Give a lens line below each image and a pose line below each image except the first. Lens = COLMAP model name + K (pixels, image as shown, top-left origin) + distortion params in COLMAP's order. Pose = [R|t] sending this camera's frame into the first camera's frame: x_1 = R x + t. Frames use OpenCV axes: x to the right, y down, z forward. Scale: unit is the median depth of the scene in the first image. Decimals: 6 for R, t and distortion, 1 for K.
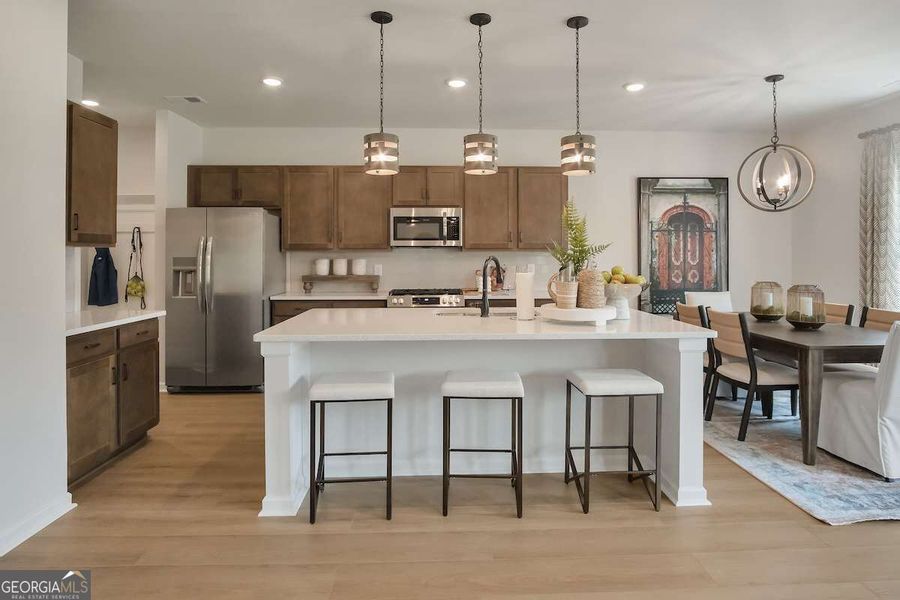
lens RADIAL K [[502.5, 0, 449.4], [0, 502.5, 239.8], [0, 0, 1]] dist [-0.020912, 0.000733]
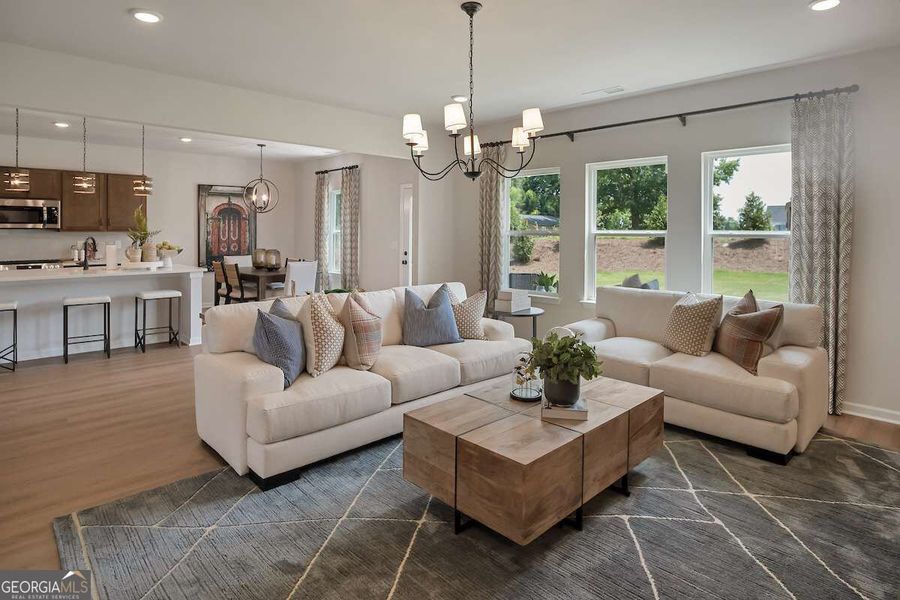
lens RADIAL K [[502.5, 0, 449.4], [0, 502.5, 239.8], [0, 0, 1]] dist [-0.020912, 0.000733]
pose [[0.740127, -0.009209, 0.672404, -0.099806], [-0.024641, 0.998863, 0.040802, -0.037534], [-0.672015, -0.046767, 0.739059, -0.739428]]
